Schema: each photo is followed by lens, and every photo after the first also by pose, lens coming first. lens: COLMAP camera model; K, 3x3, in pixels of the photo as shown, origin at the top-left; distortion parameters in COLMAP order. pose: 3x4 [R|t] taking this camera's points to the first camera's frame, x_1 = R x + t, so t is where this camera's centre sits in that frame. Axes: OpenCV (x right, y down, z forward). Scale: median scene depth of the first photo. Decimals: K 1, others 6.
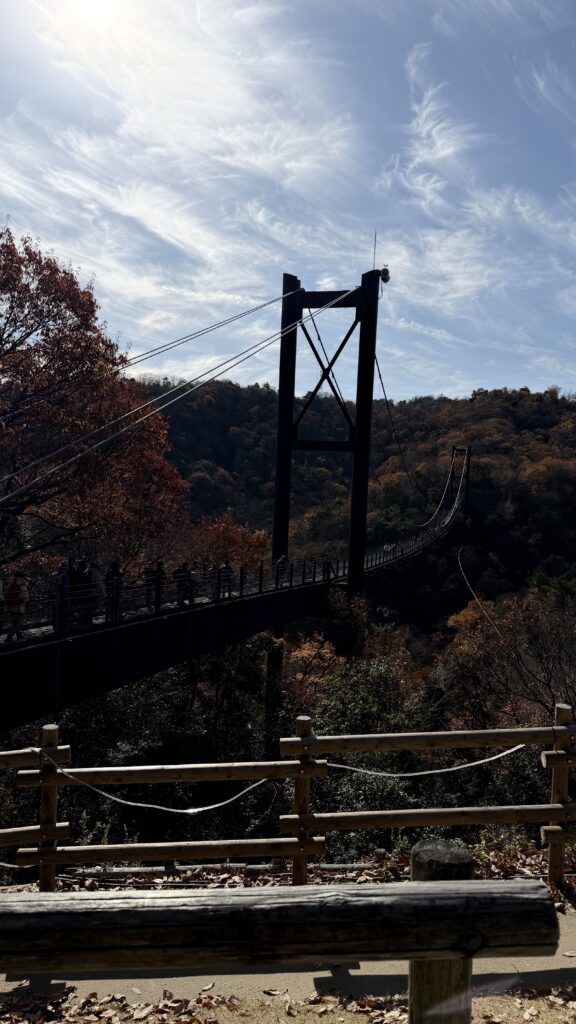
lens RADIAL K [[718.4, 0, 294.3], [0, 718.4, 514.9], [0, 0, 1]] dist [0.122767, -0.159925]
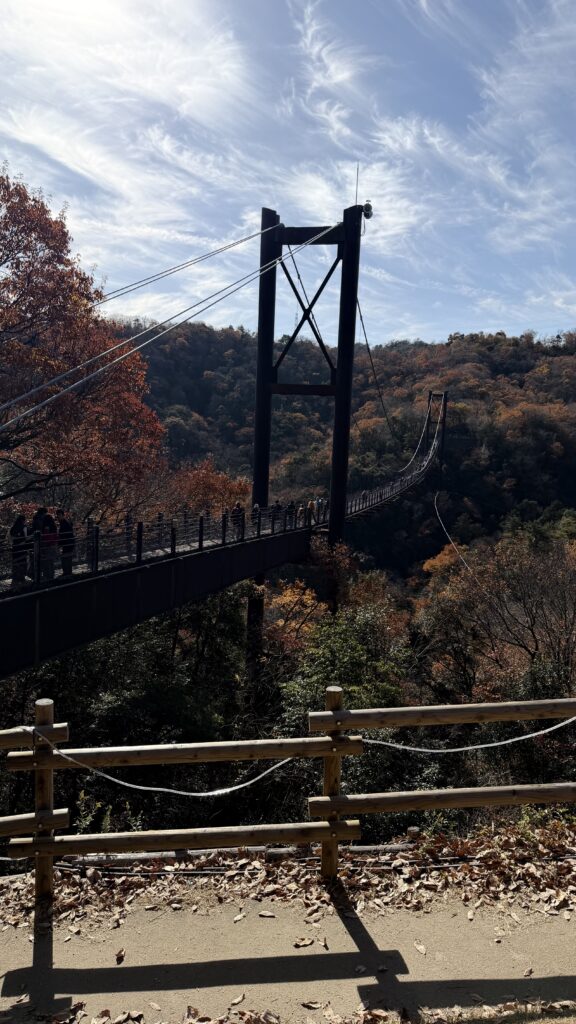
lens RADIAL K [[718.4, 0, 291.7], [0, 718.4, 503.0], [0, 0, 1]] dist [0.122767, -0.159925]
pose [[0.999514, -0.003623, 0.030953, -0.006434], [0.001814, 0.998299, 0.058273, 0.000373], [-0.031112, -0.058189, 0.997821, 0.013595]]
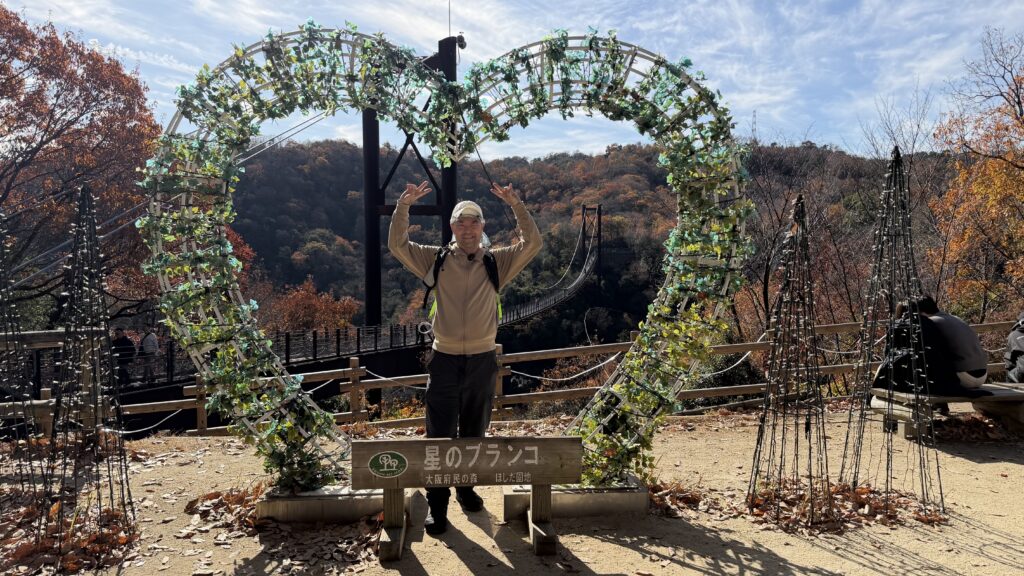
lens RADIAL K [[780.6, 0, 515.6], [0, 780.6, 291.0], [0, 0, 1]] dist [0.074173, -0.091855]
pose [[0.993253, -0.046340, 0.106305, 0.058669], [0.045322, 0.998901, 0.011977, 0.008977], [-0.106744, -0.007078, 0.994261, -0.093688]]
